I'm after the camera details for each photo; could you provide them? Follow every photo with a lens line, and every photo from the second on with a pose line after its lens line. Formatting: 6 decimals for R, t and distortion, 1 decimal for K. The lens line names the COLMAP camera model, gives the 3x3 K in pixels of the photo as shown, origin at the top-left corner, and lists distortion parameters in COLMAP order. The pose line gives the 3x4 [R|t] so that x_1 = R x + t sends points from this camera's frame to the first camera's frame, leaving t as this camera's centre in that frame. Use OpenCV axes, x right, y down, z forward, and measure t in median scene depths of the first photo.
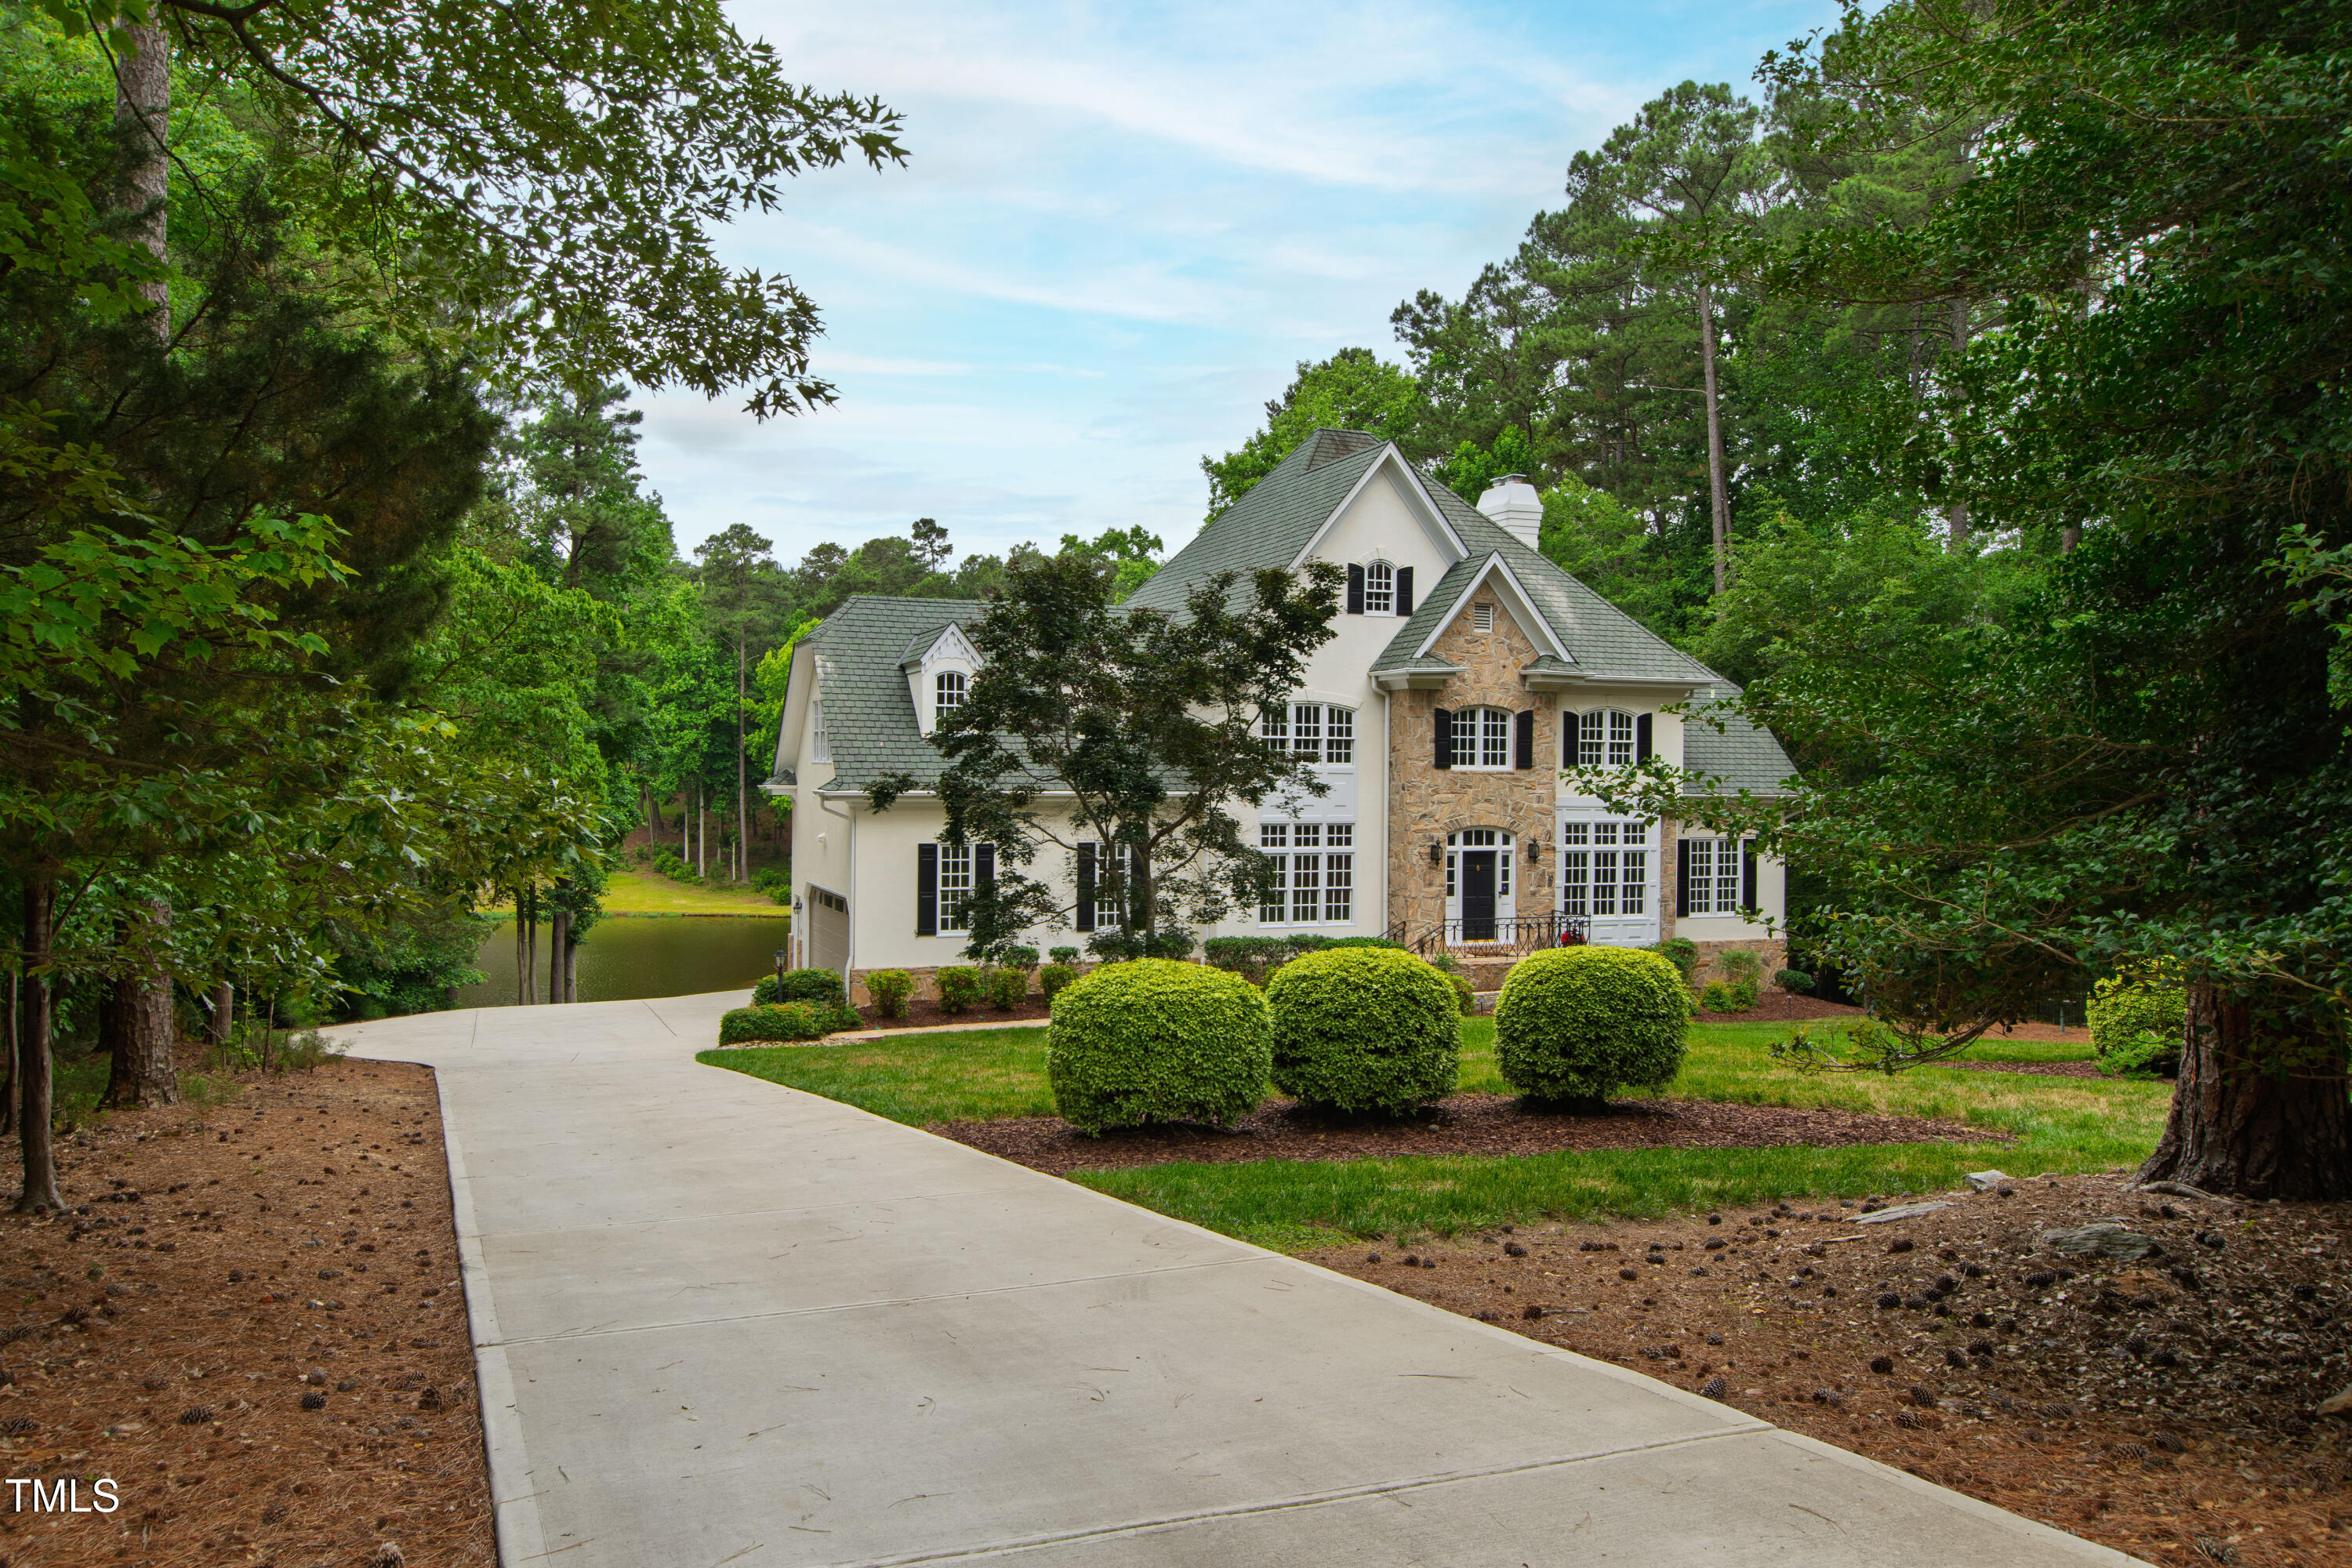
lens RADIAL K [[1731.2, 0, 1176.0], [0, 1731.2, 784.0], [0, 0, 1]] dist [-0.036799, -0.001185]
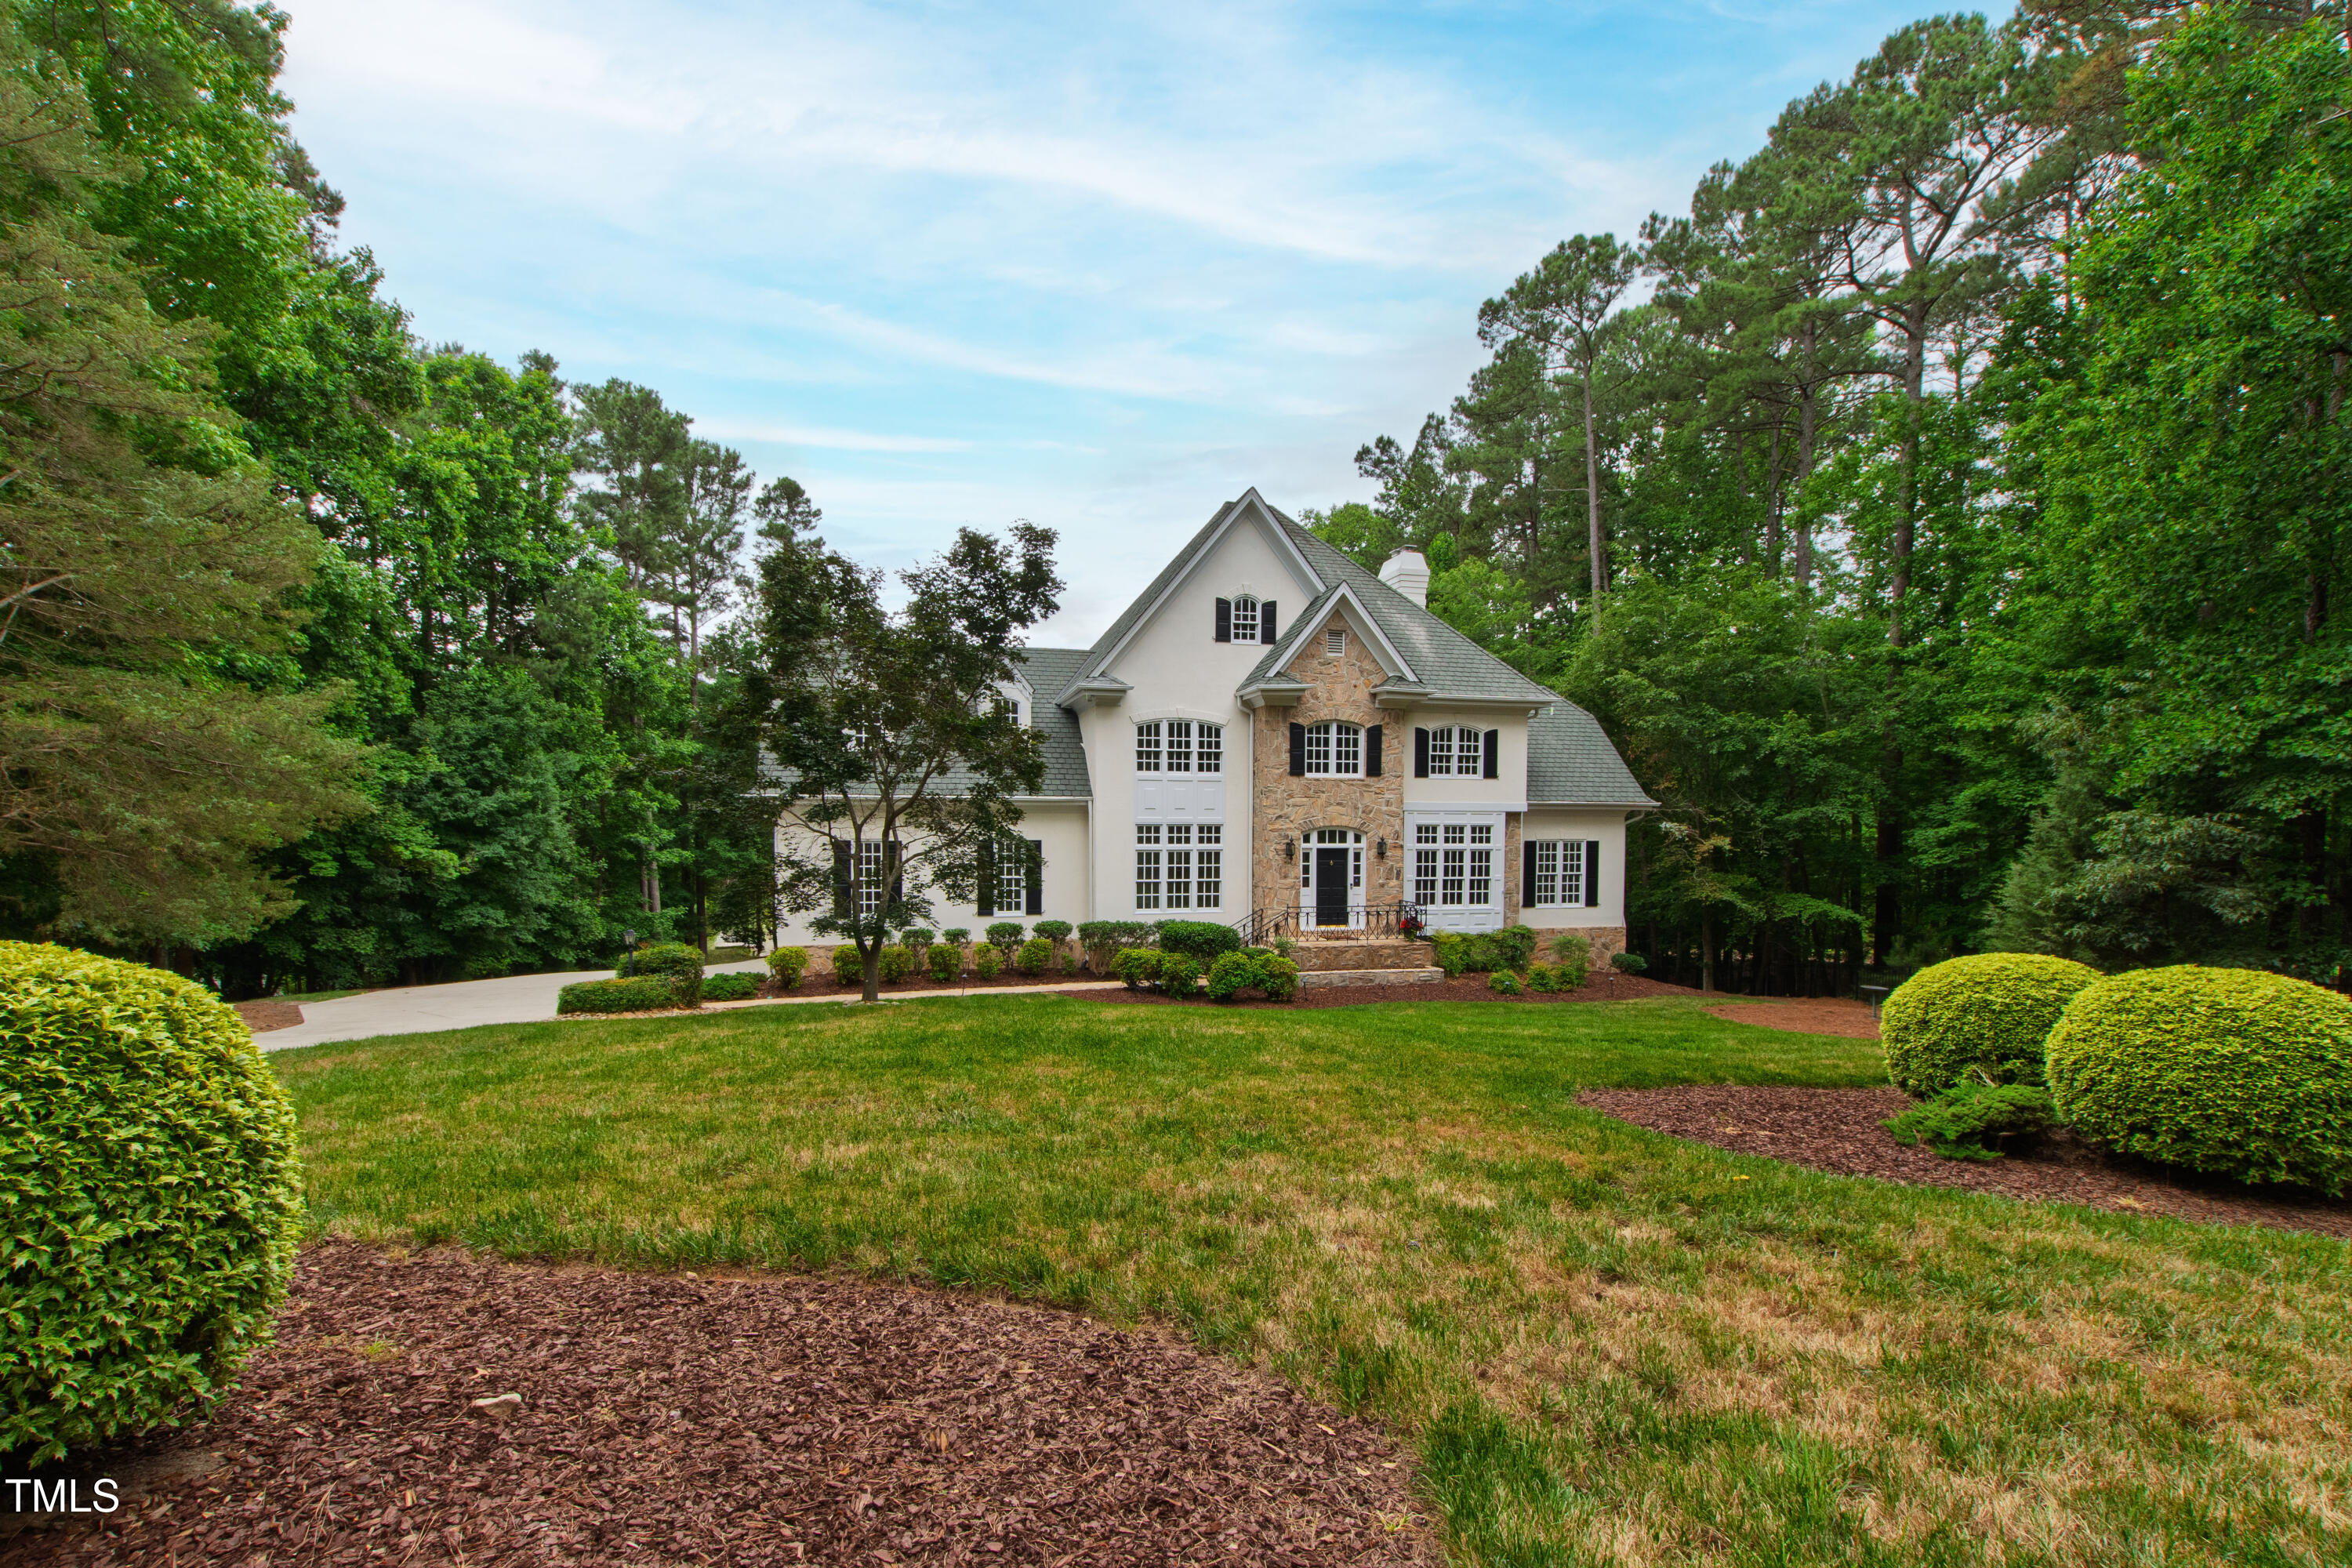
lens RADIAL K [[1068.1, 0, 1187.5], [0, 1068.1, 871.5], [0, 0, 1]] dist [0.000002, 0.000000]
pose [[0.993760, 0.000418, -0.111541, 0.158112], [0.003939, 0.999238, 0.038838, 0.026219], [0.111473, -0.039035, 0.993001, 0.283059]]
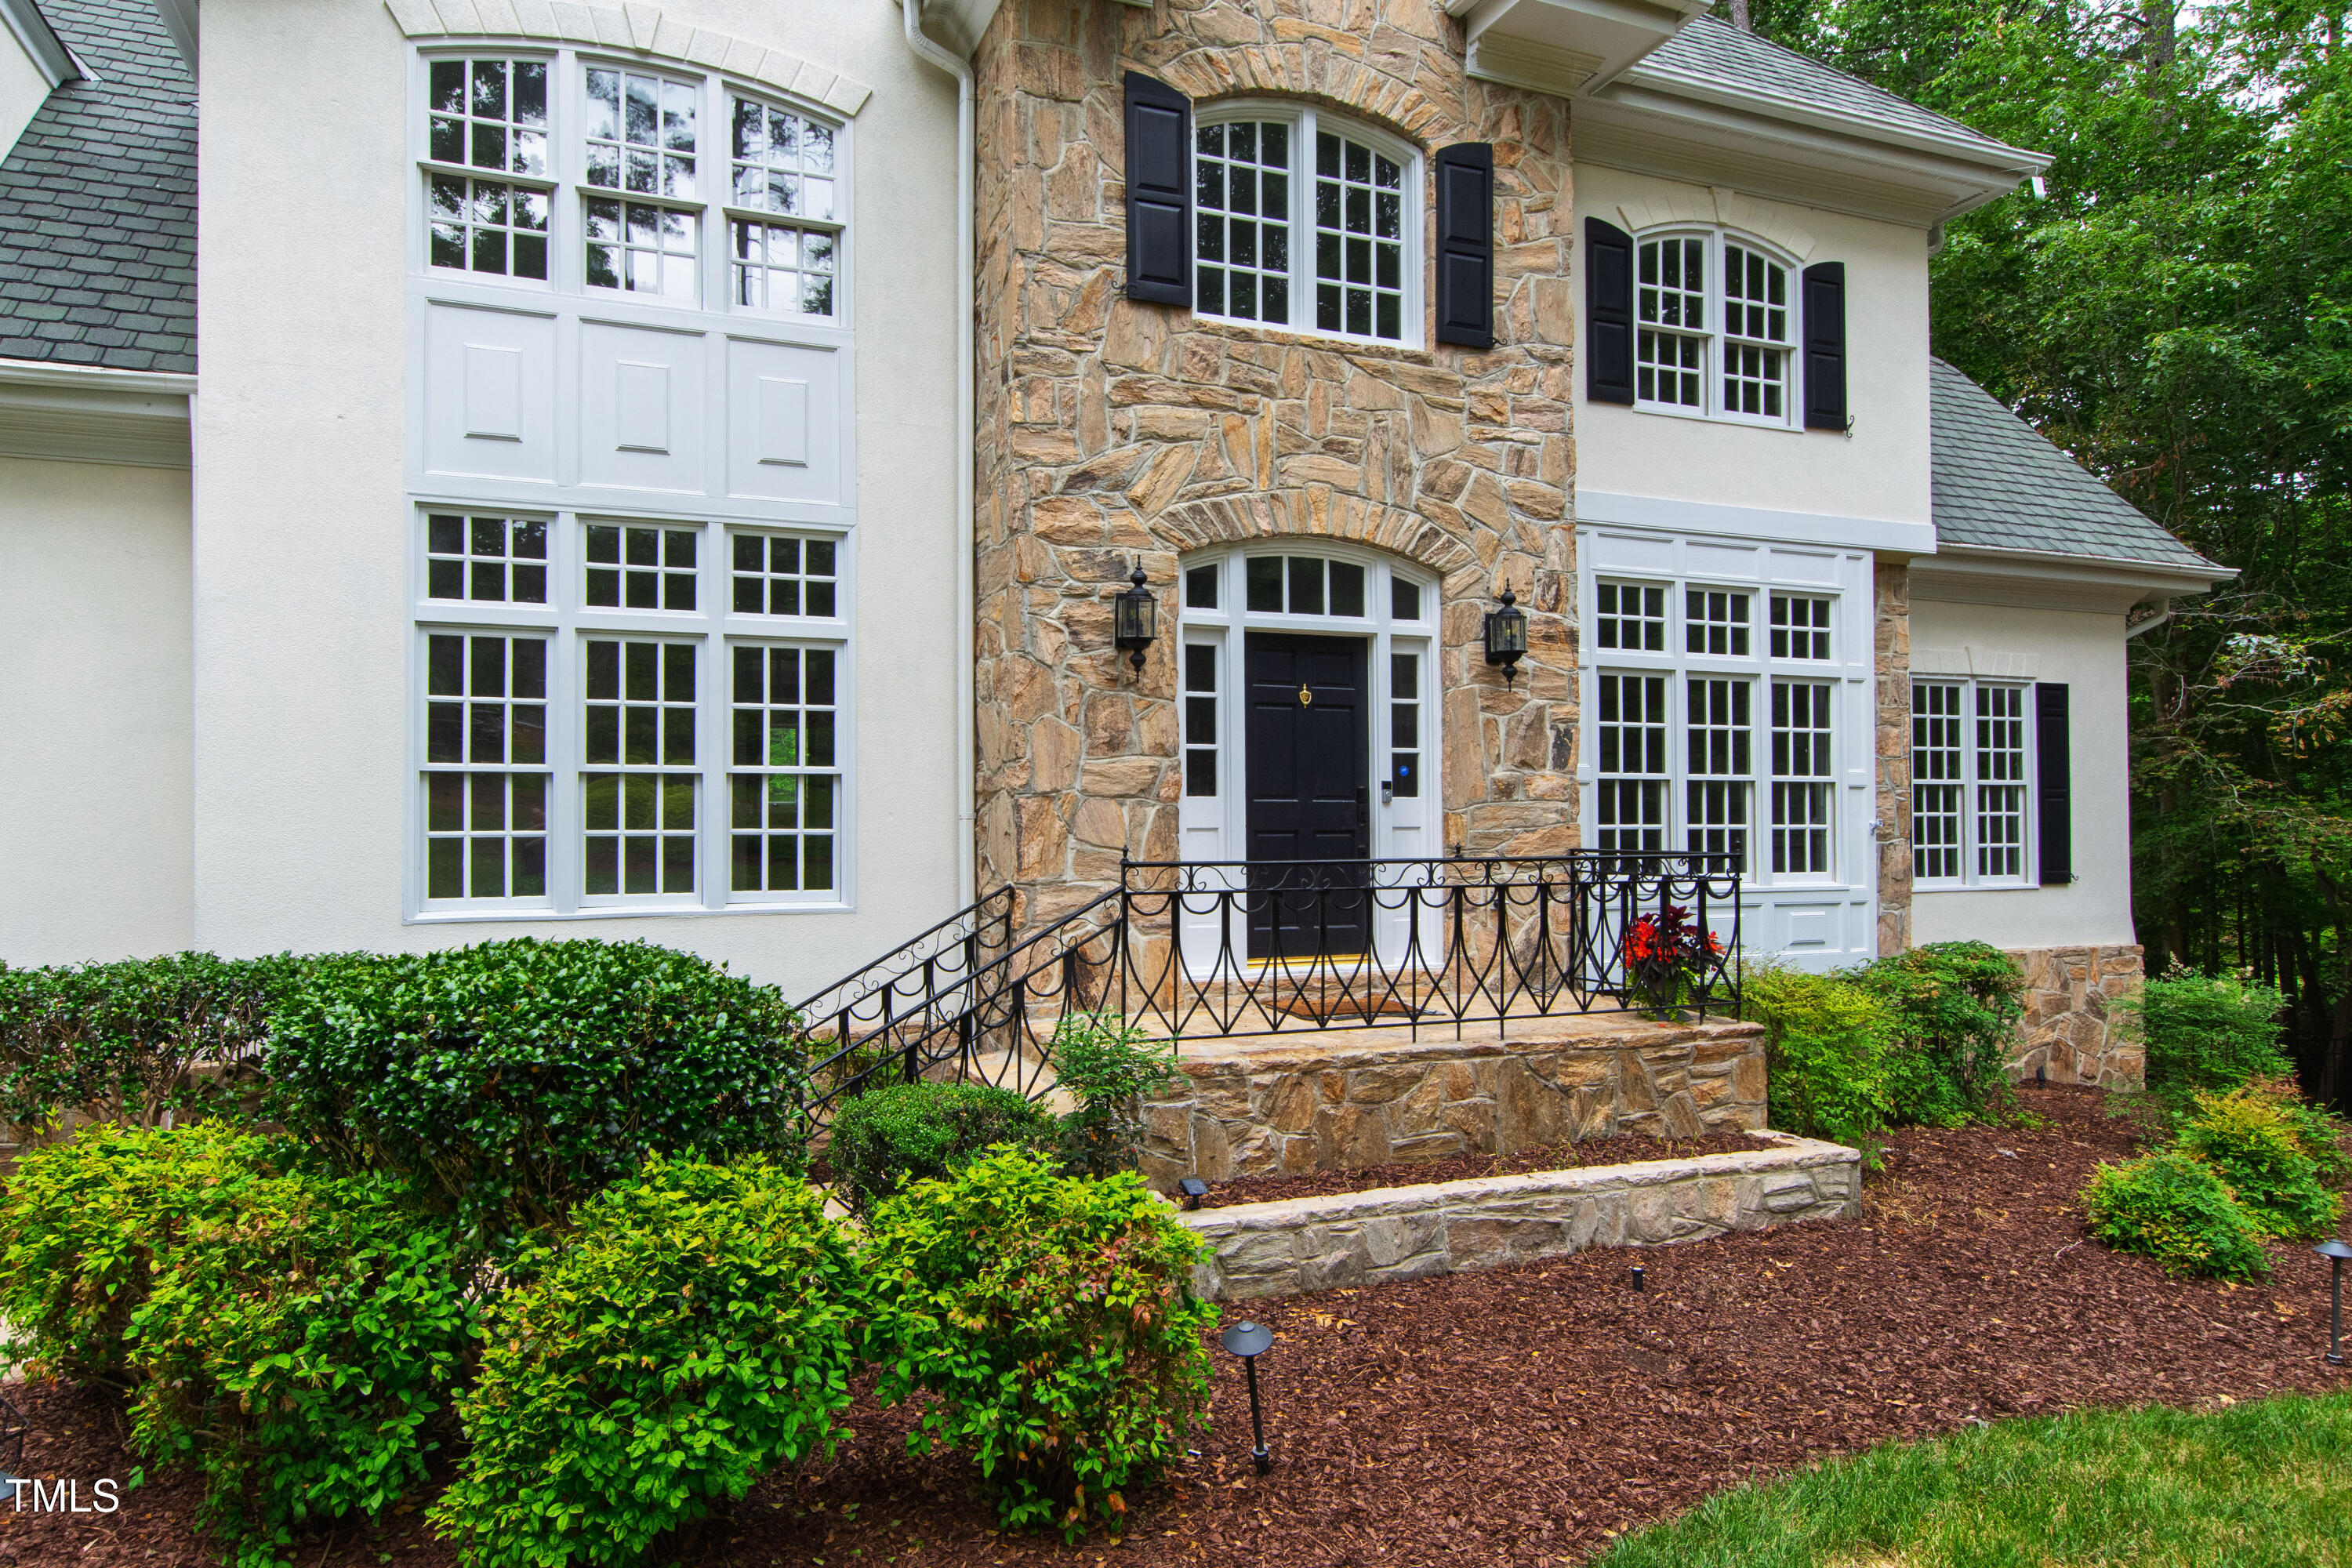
lens RADIAL K [[1411.3, 0, 1167.8], [0, 1411.3, 825.7], [0, 0, 1]] dist [-0.003314, -0.000411]
pose [[0.999829, -0.014536, 0.011432, 0.149296], [0.014651, 0.999842, -0.010061, 0.070948], [-0.011284, 0.010227, 0.999884, 0.771910]]
